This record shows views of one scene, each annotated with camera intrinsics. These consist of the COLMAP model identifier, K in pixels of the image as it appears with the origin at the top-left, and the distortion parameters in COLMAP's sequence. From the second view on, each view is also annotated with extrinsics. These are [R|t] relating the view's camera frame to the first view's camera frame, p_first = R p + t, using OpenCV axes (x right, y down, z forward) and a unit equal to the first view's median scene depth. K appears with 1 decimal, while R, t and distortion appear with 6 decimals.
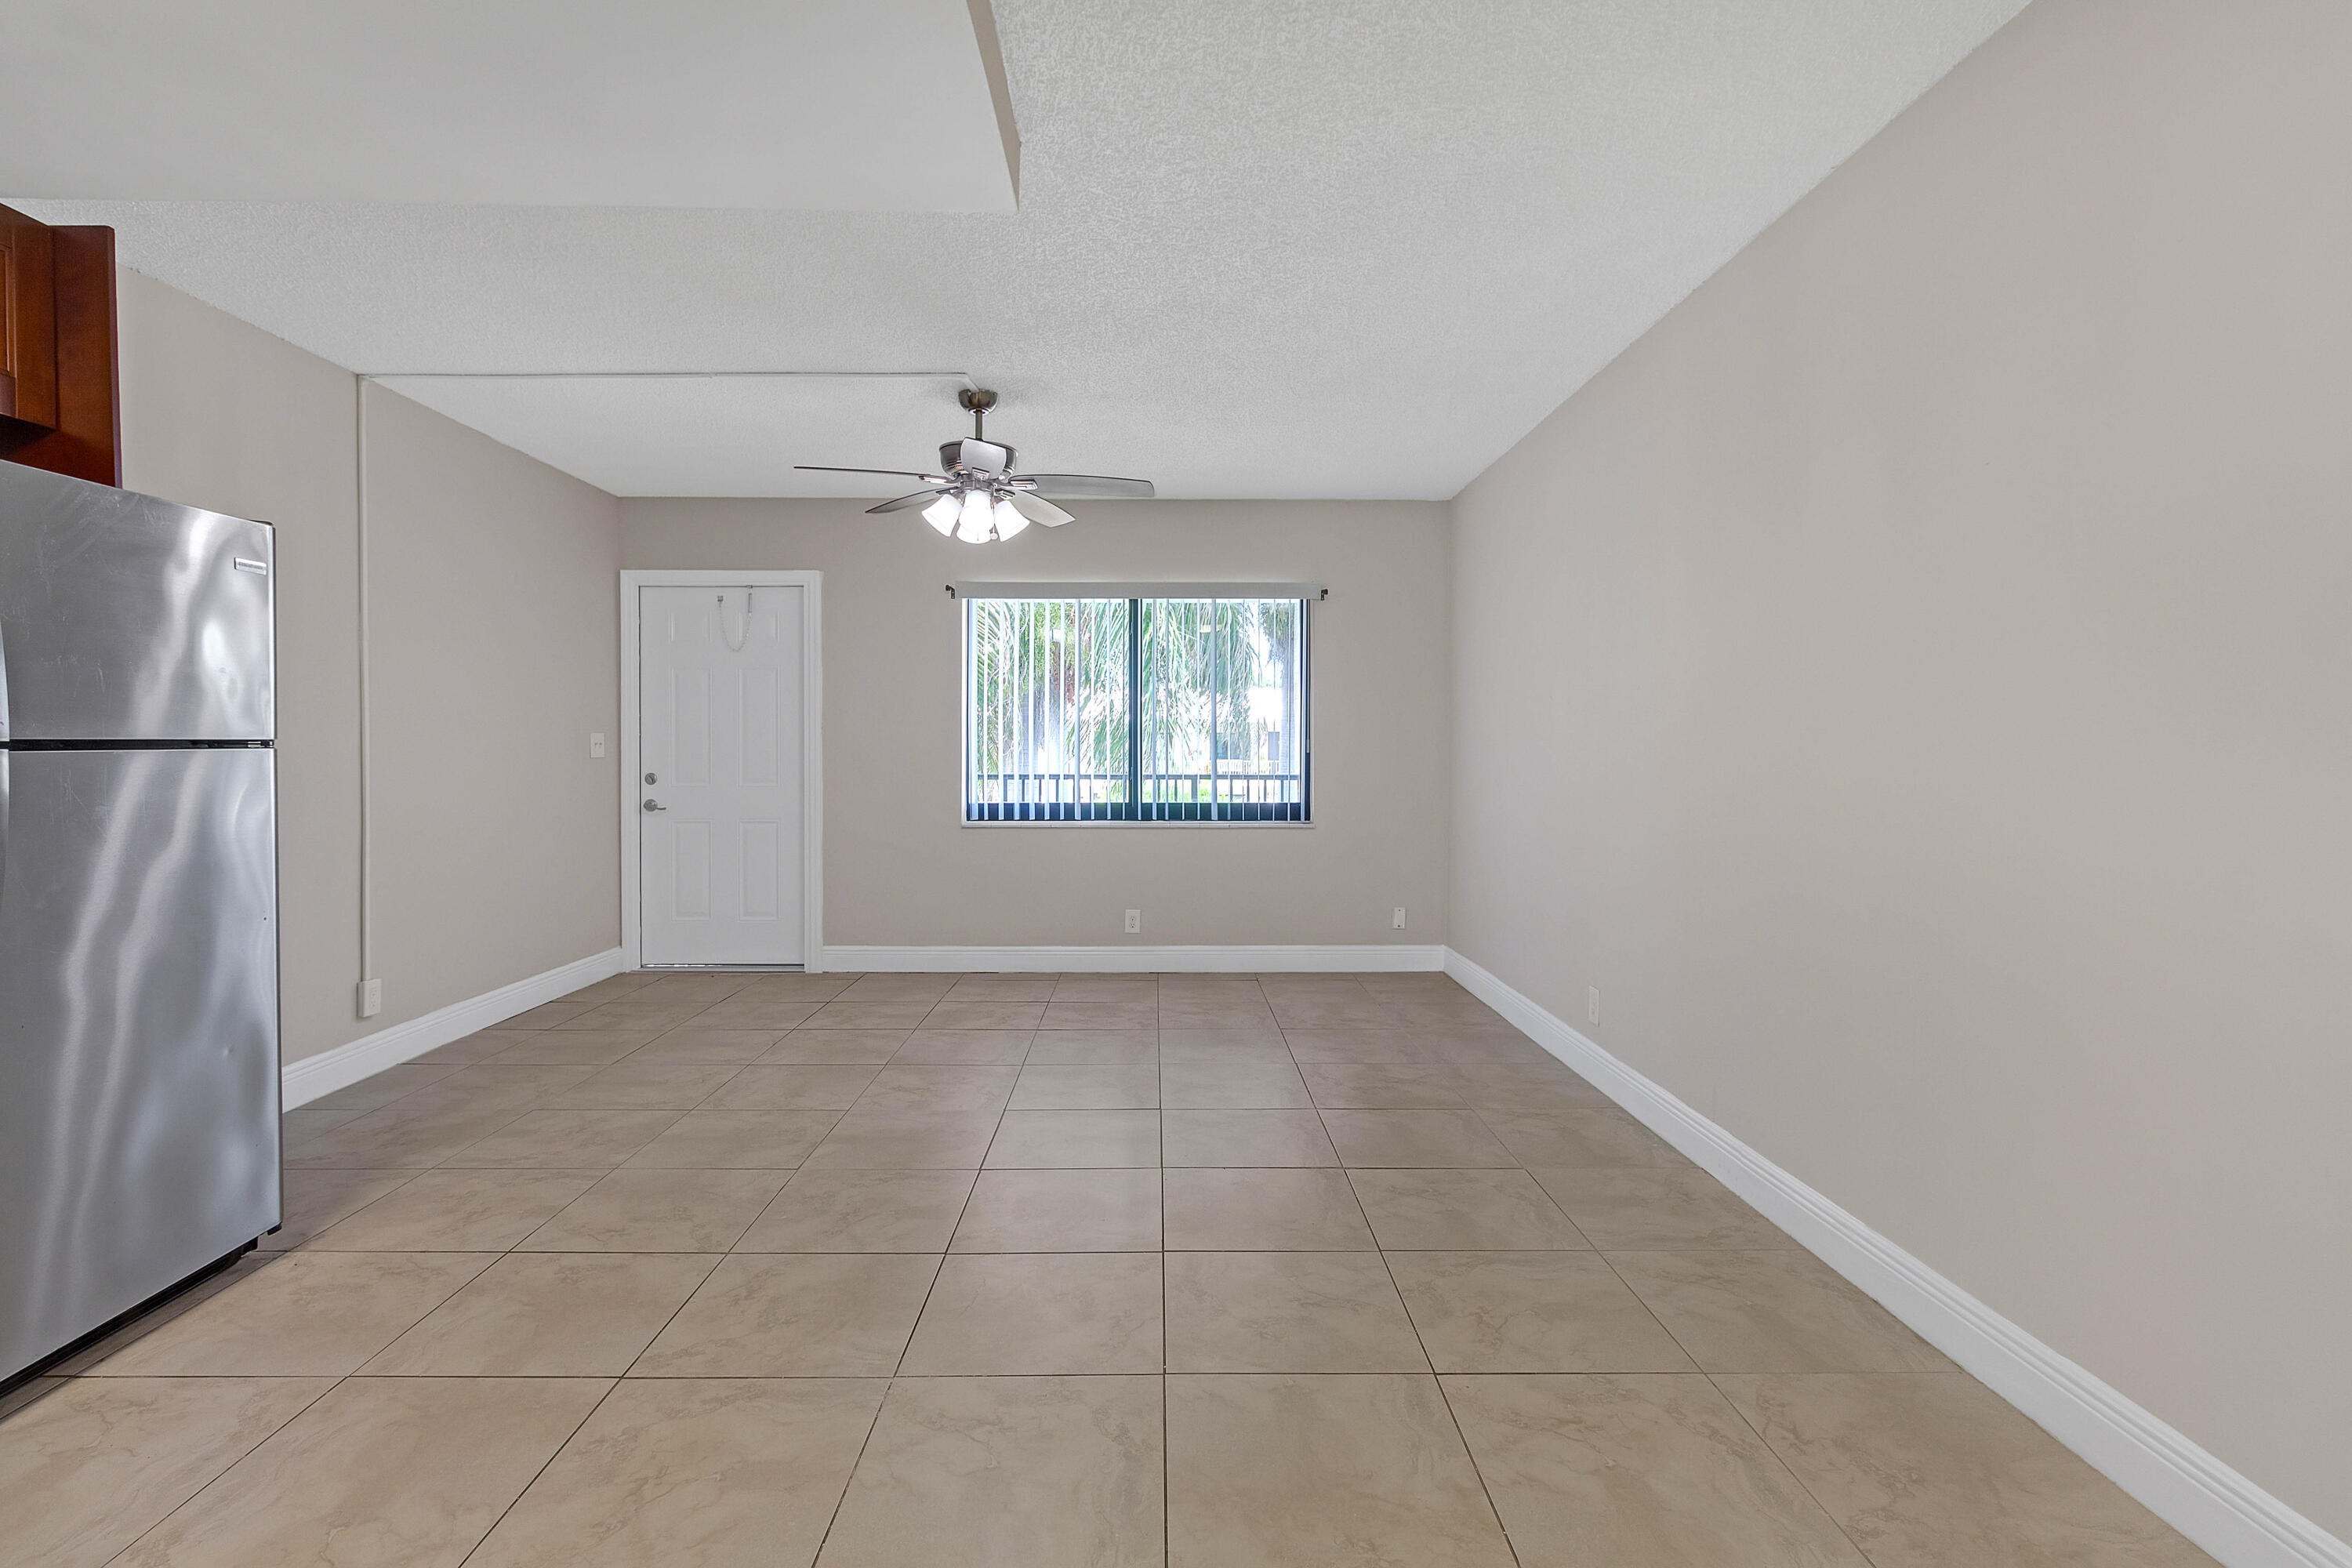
lens RADIAL K [[1105.7, 0, 1164.6], [0, 1105.7, 772.6], [0, 0, 1]] dist [0.003662, 0.000334]
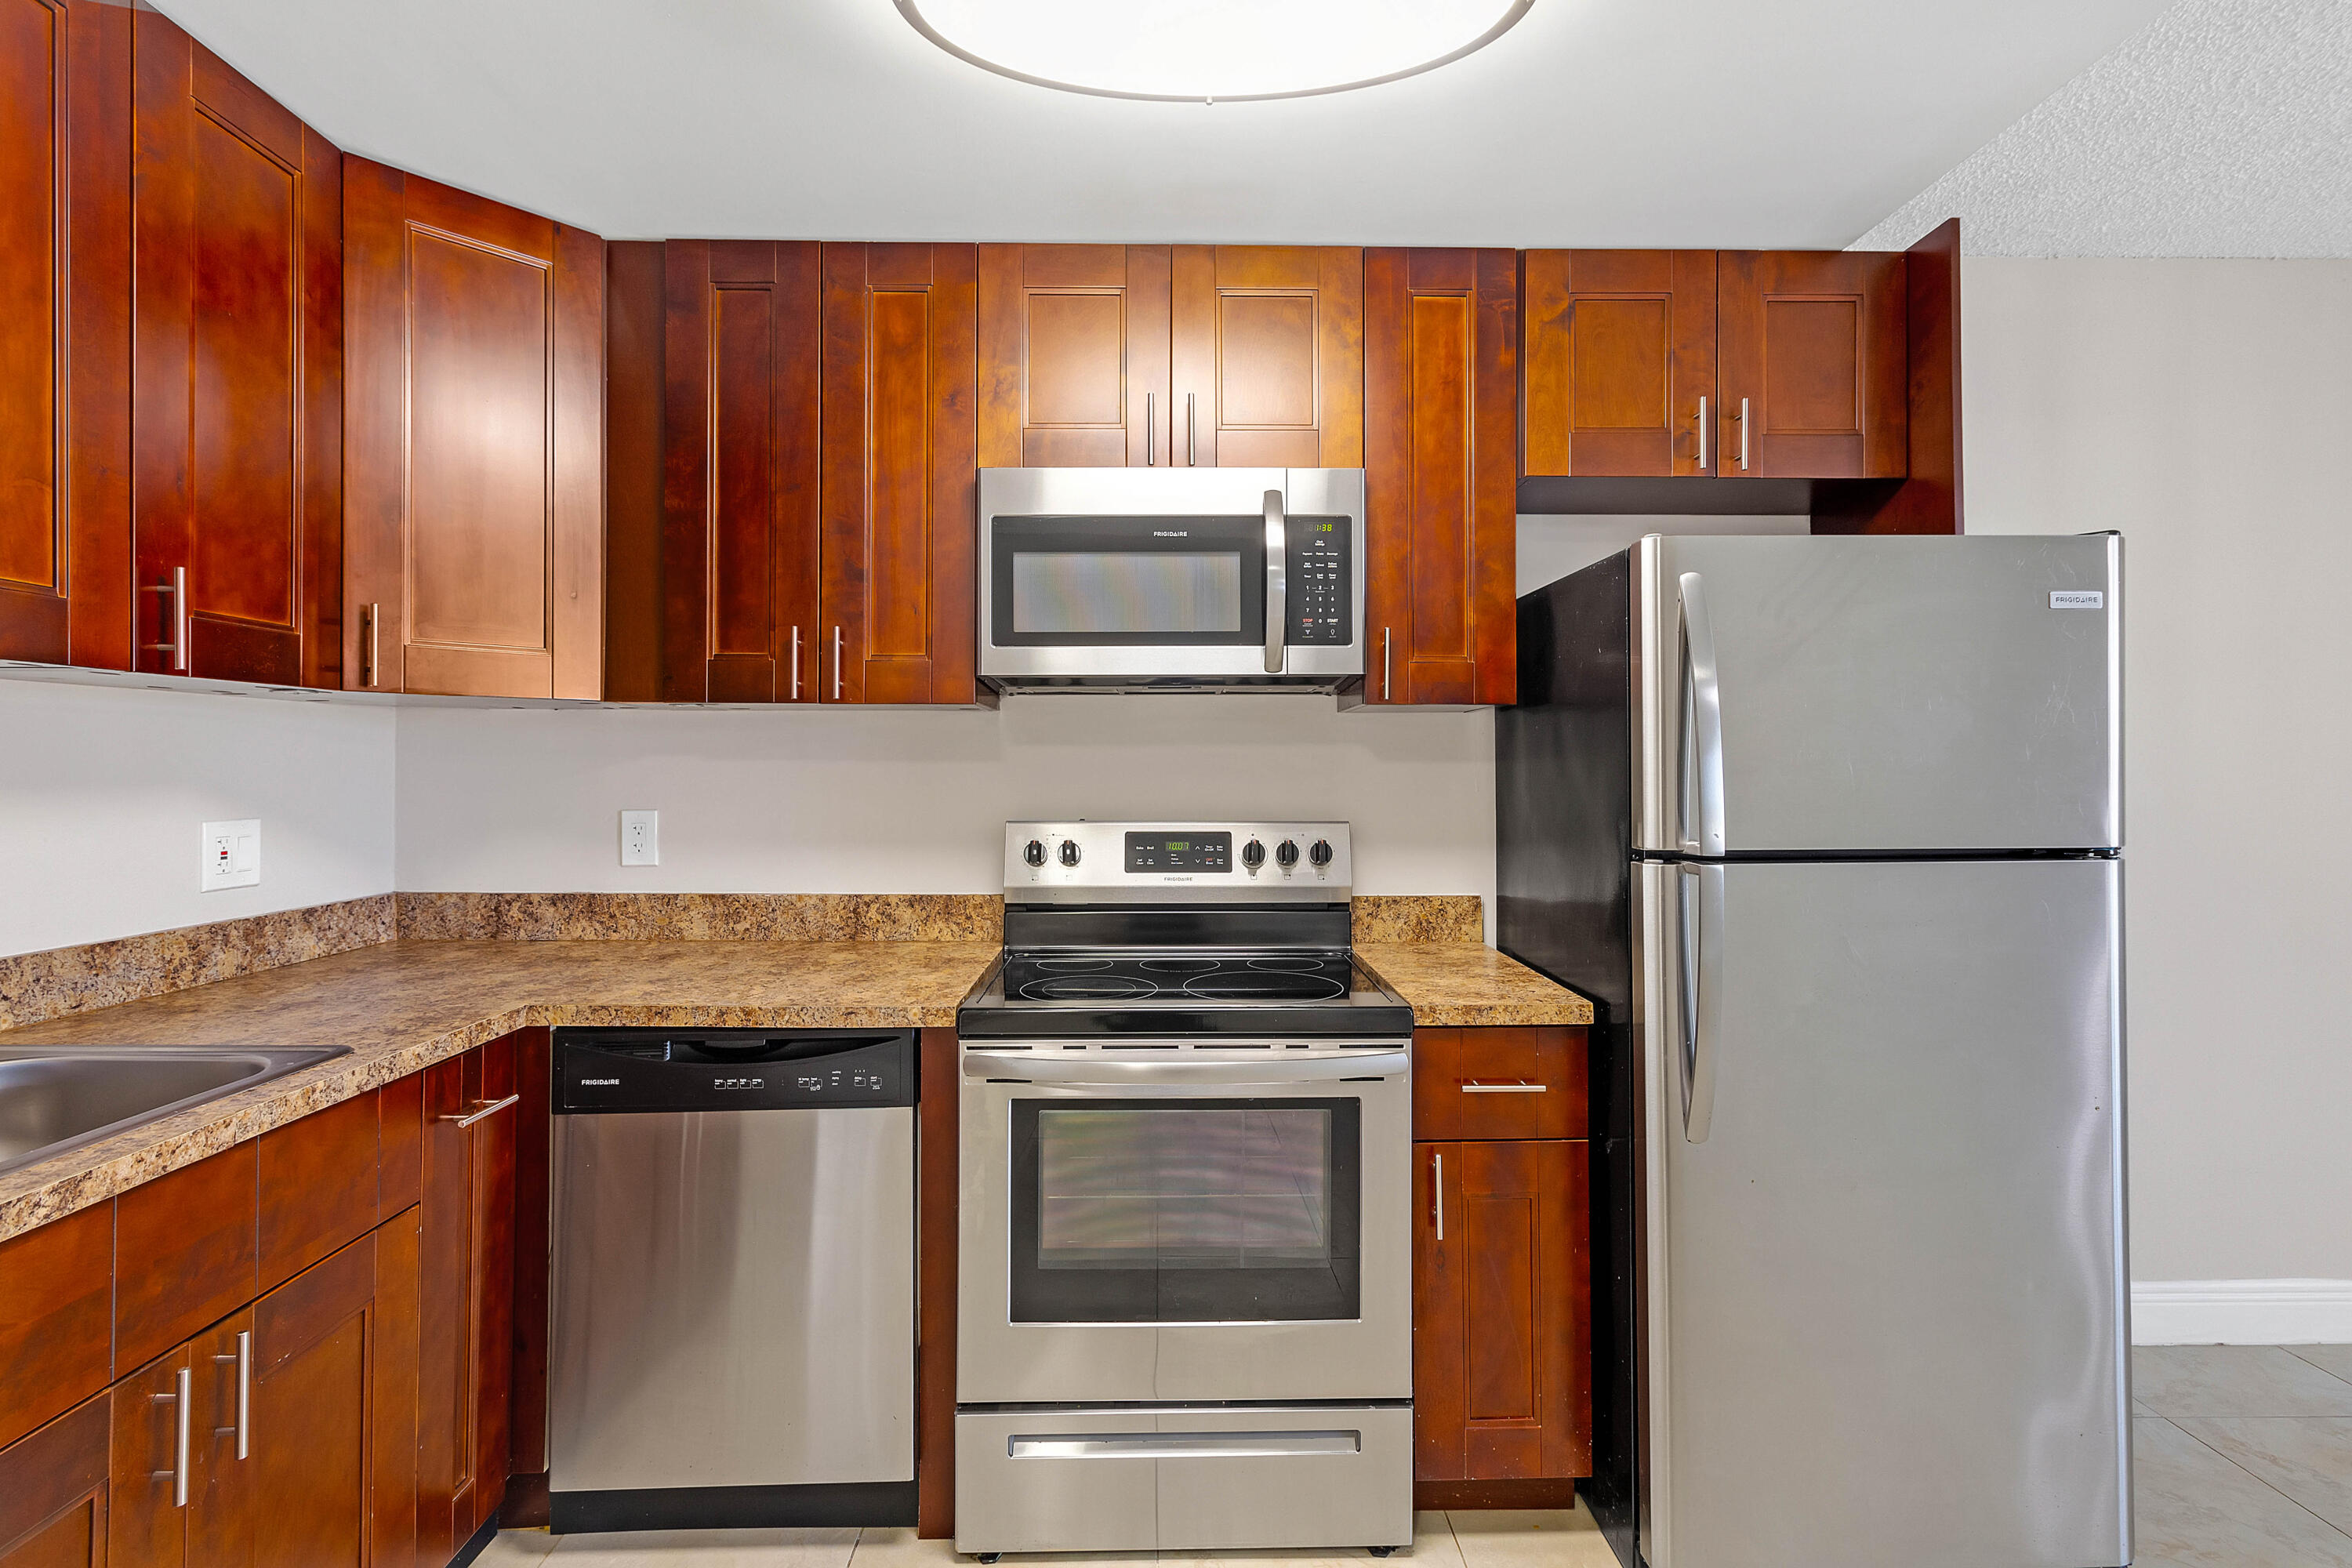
lens RADIAL K [[1101.7, 0, 1176.4], [0, 1101.7, 761.4], [0, 0, 1]] dist [0.004035, 0.000075]
pose [[0.013181, -0.006840, -0.999890, -0.089704], [-0.022712, 0.999717, -0.007138, -0.044068], [0.999655, 0.022803, 0.013022, 0.281388]]
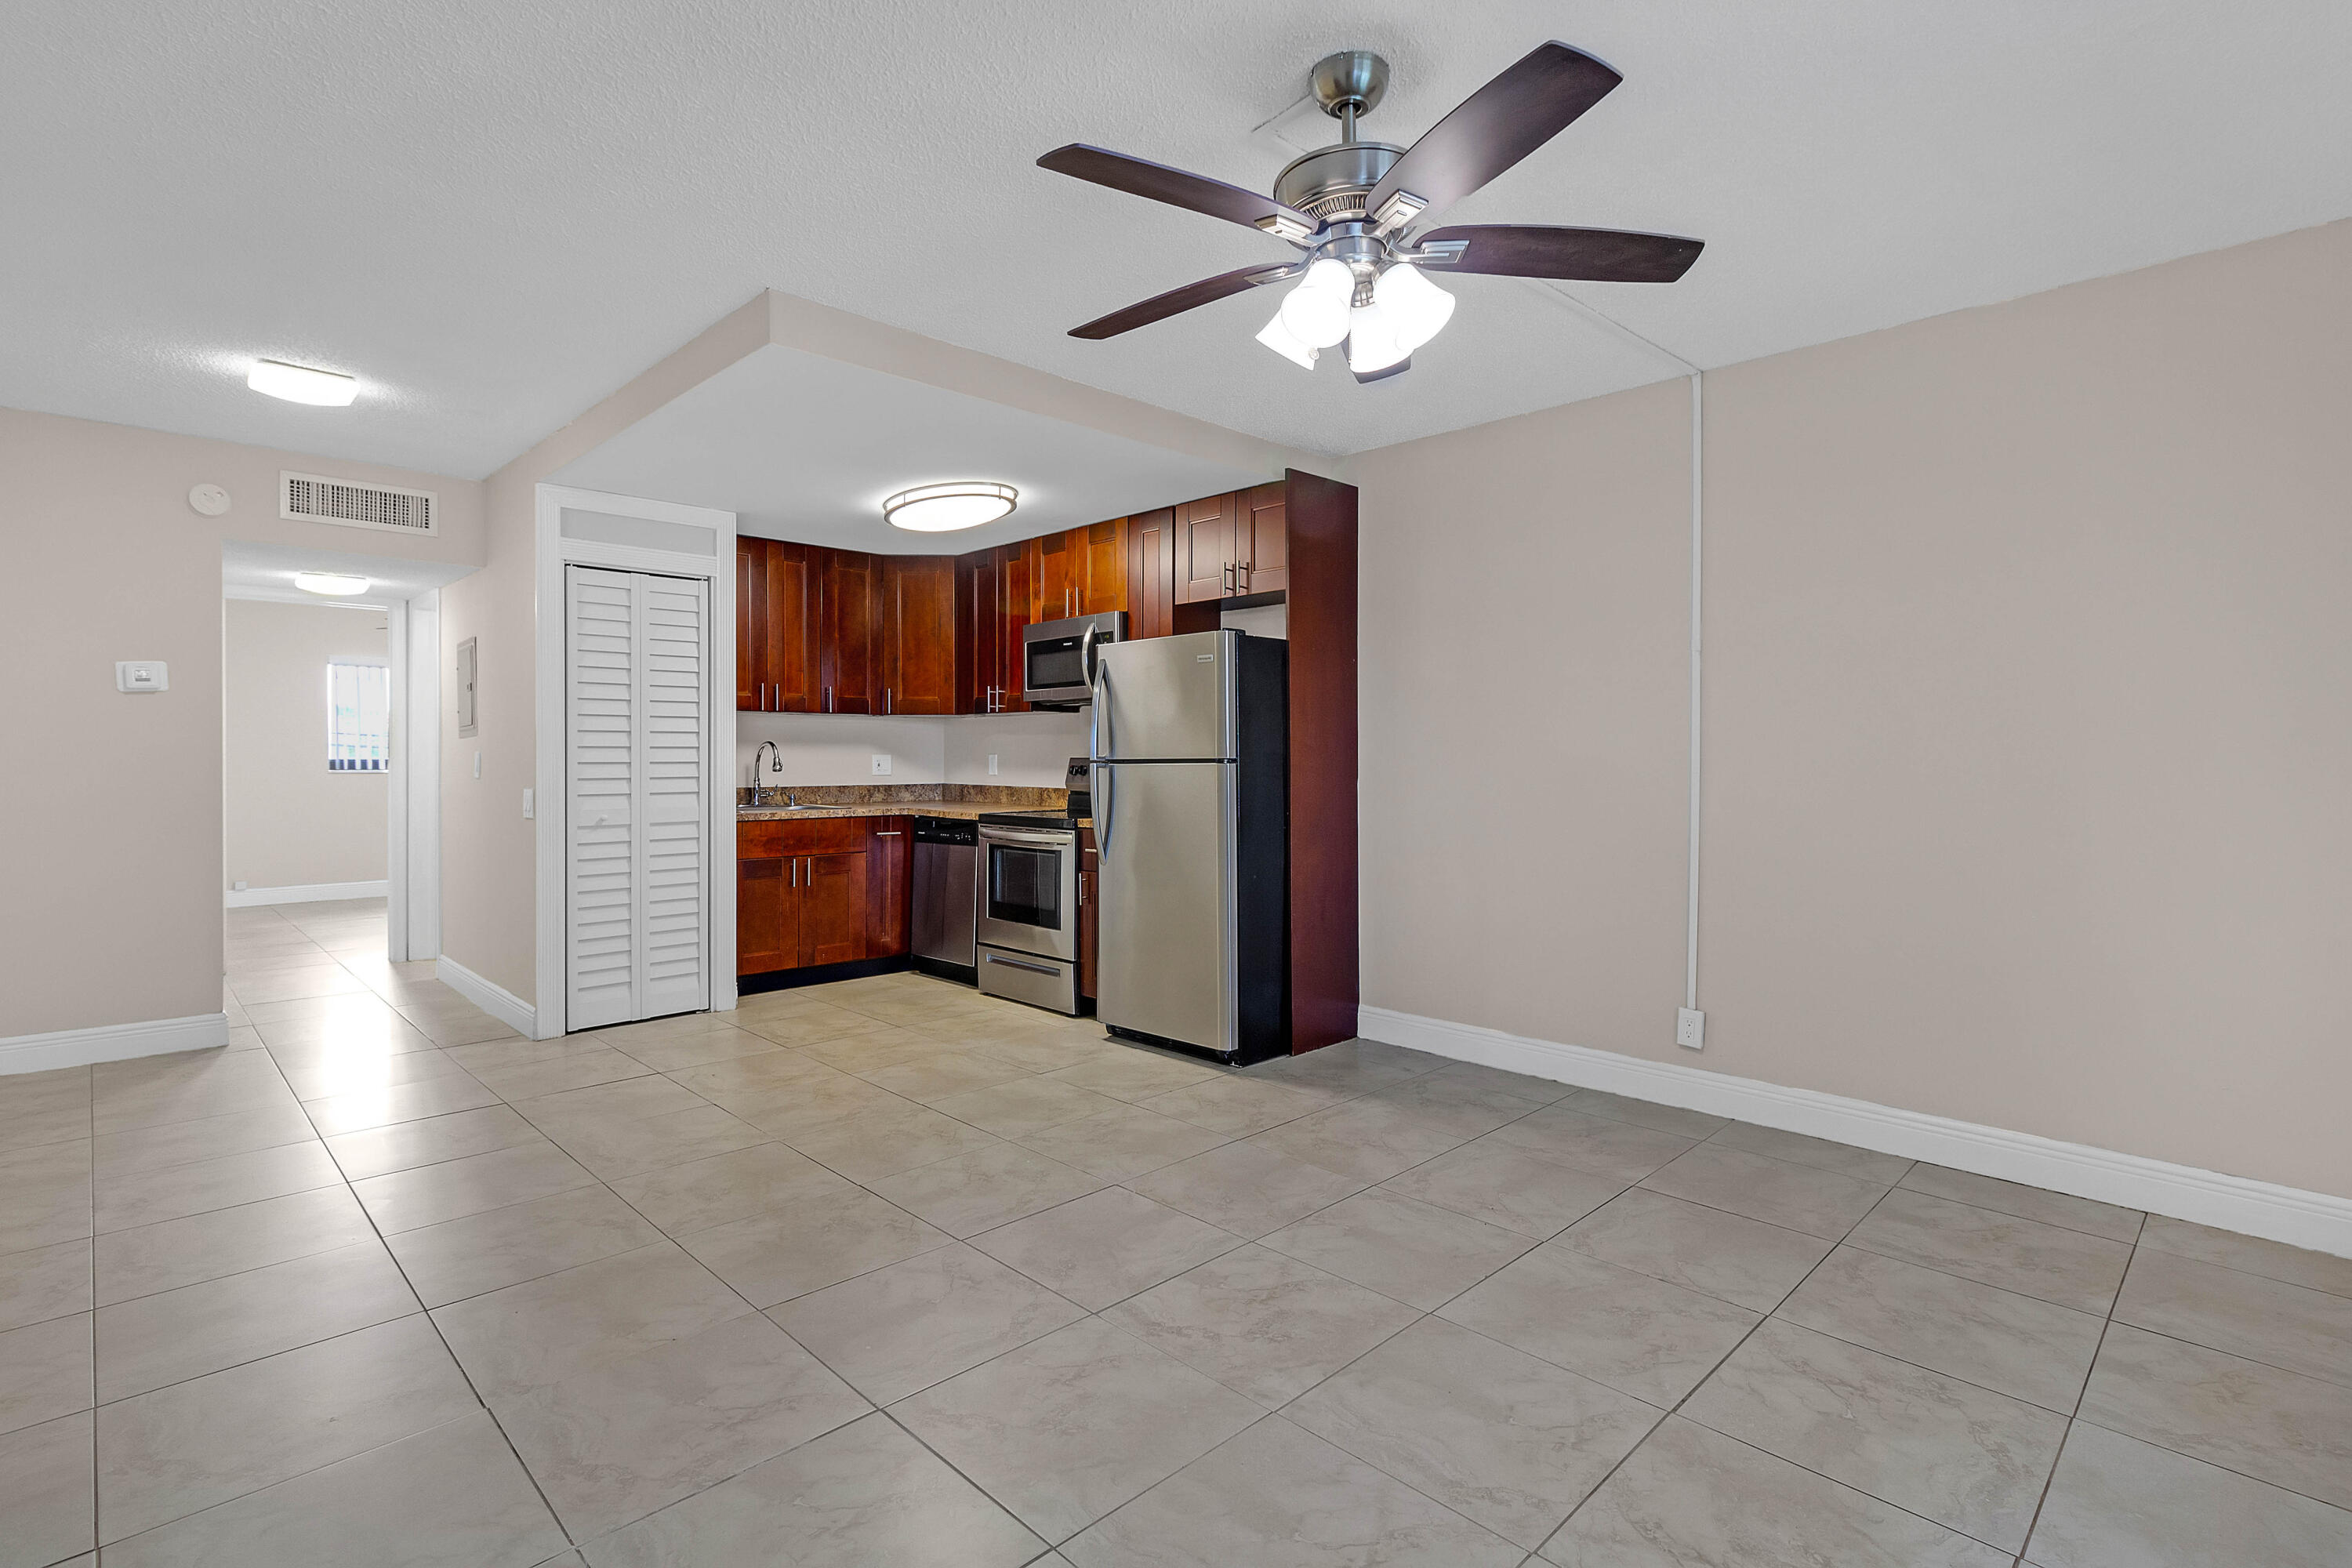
lens RADIAL K [[1114.2, 0, 1179.0], [0, 1114.2, 766.6], [0, 0, 1]] dist [0.005415, 0.000057]
pose [[-0.721328, 0.003697, -0.692583, 0.274135], [-0.015237, 0.999659, 0.021205, -0.034770], [0.692426, 0.025848, -0.721026, 1.488607]]
